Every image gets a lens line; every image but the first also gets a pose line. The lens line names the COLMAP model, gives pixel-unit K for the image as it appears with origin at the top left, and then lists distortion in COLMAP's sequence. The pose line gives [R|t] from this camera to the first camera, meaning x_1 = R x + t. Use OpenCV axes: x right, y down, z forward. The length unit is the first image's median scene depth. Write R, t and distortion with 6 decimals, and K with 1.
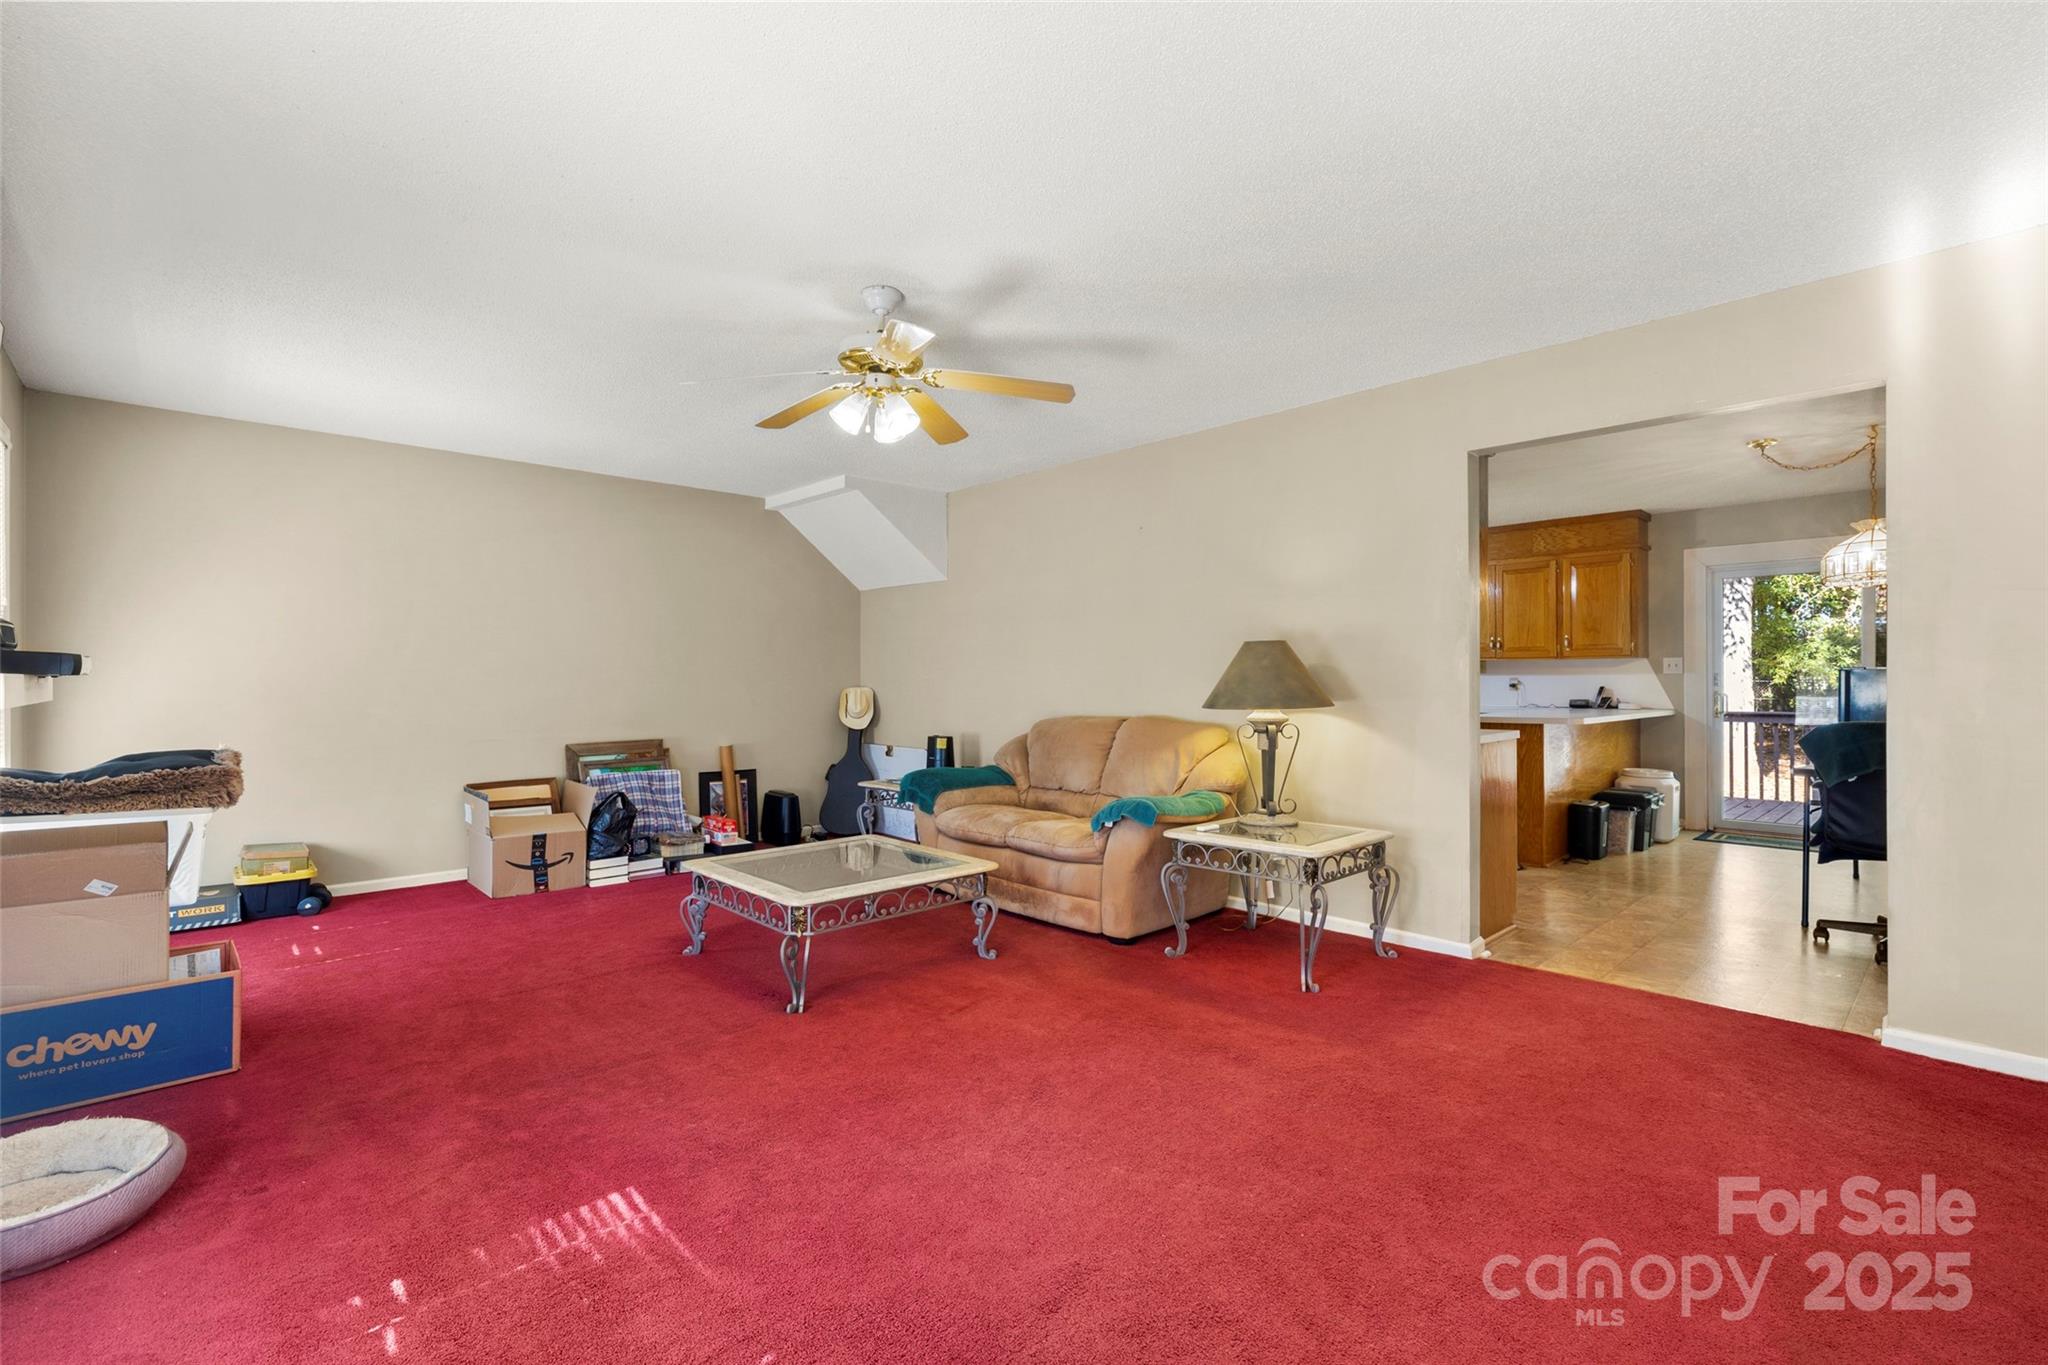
lens RADIAL K [[923.0, 0, 1022.9], [0, 923.0, 683.2], [0, 0, 1]] dist [0.000133, 0.000007]
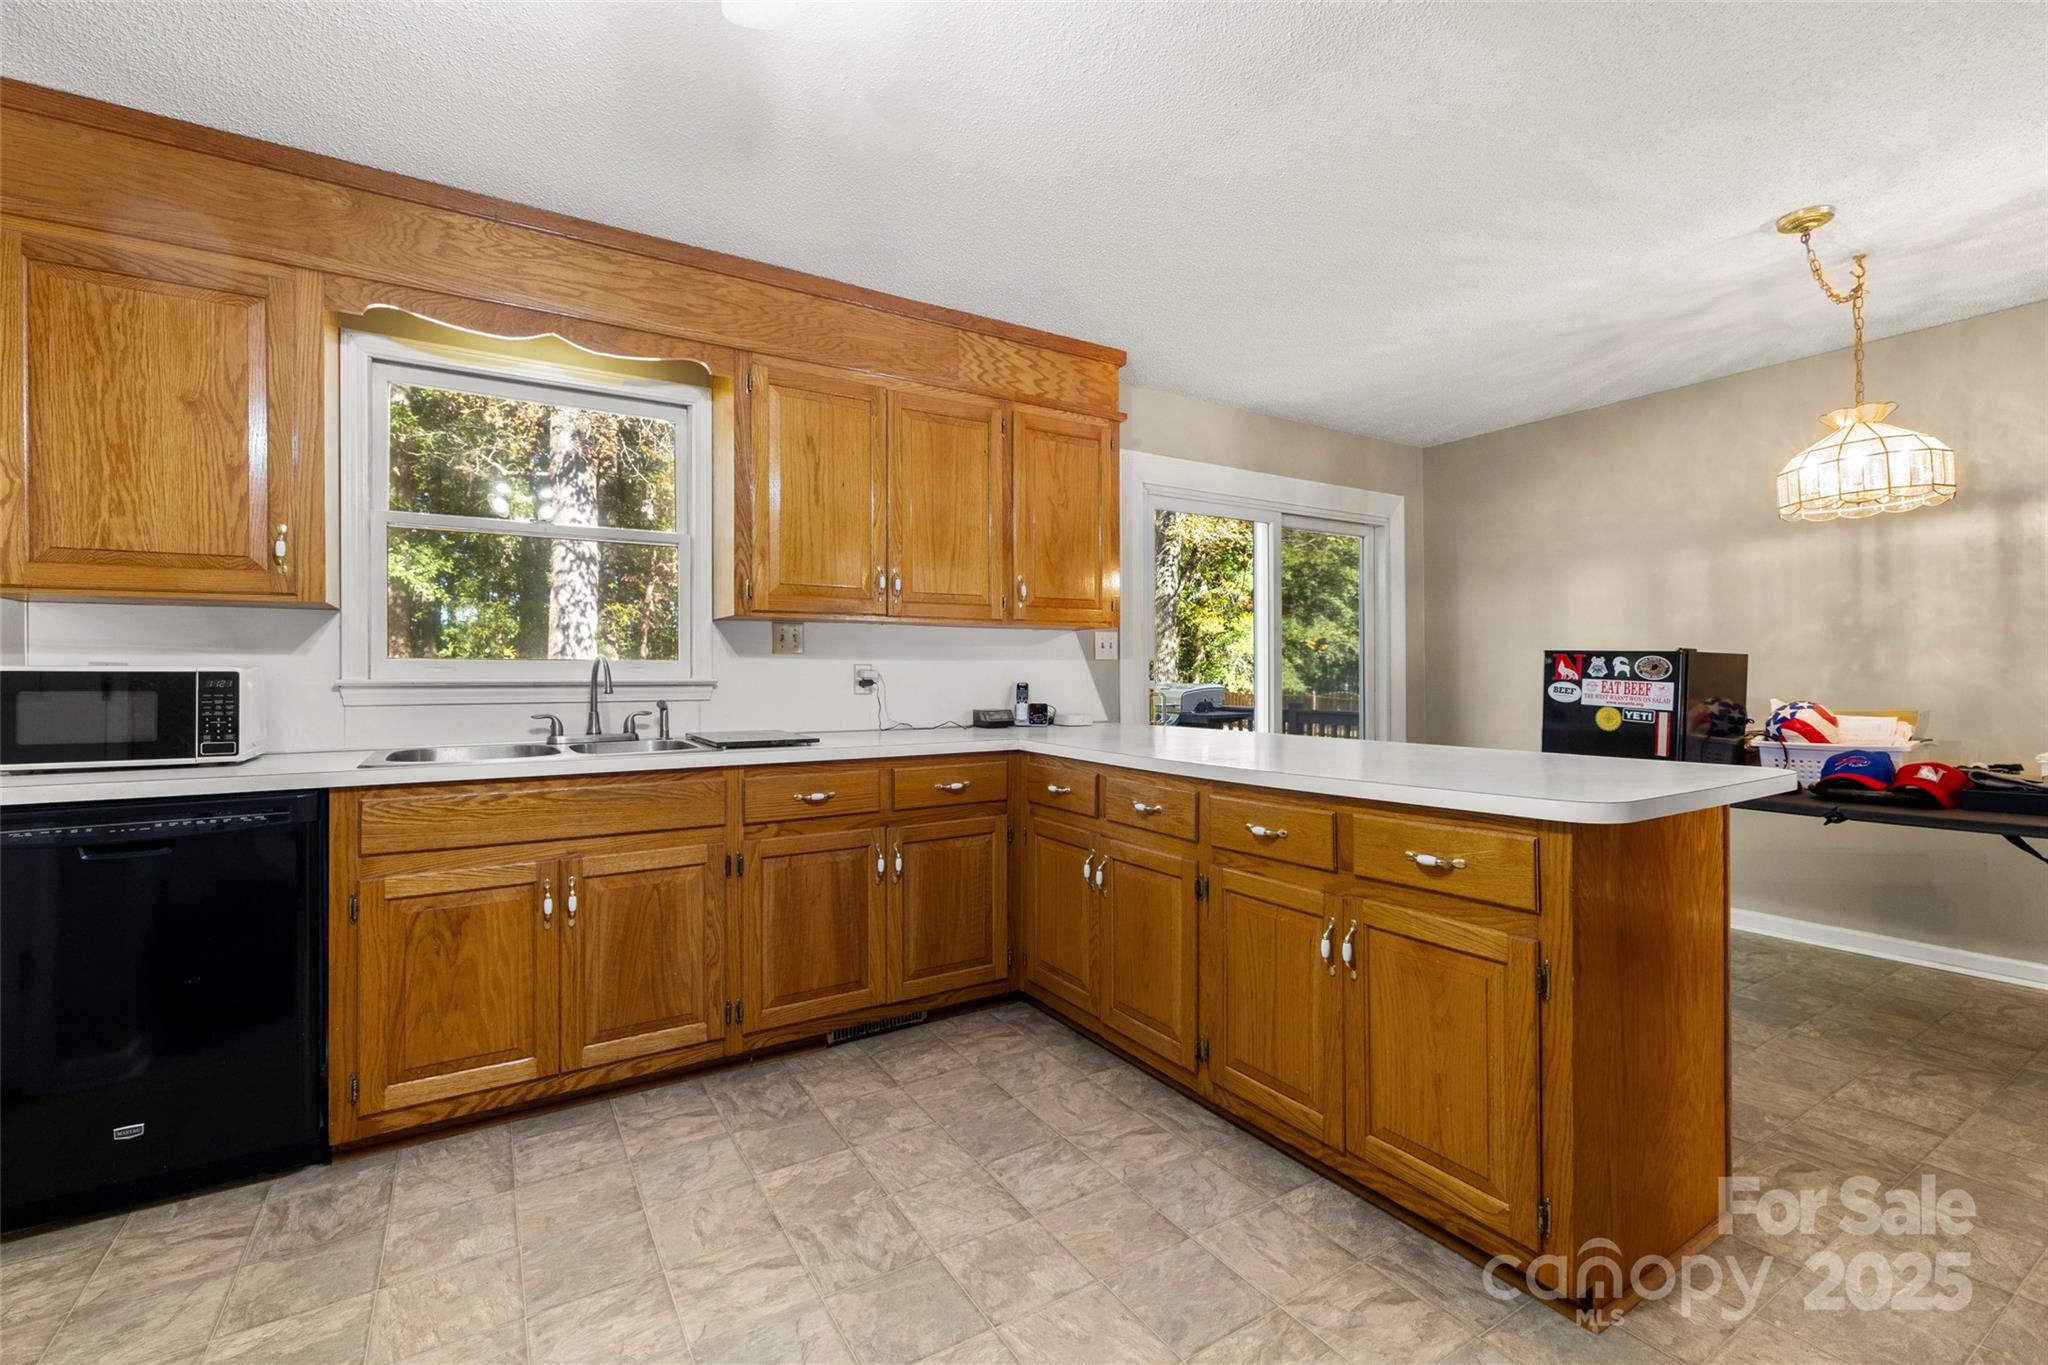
lens RADIAL K [[883.5, 0, 1023.3], [0, 883.5, 679.8], [0, 0, 1]] dist [0.000449, 0.000003]
pose [[0.201072, -0.003135, 0.979571, 0.146276], [0.000130, 0.999995, 0.003173, 0.000334], [-0.979576, -0.000510, 0.201071, 0.906820]]
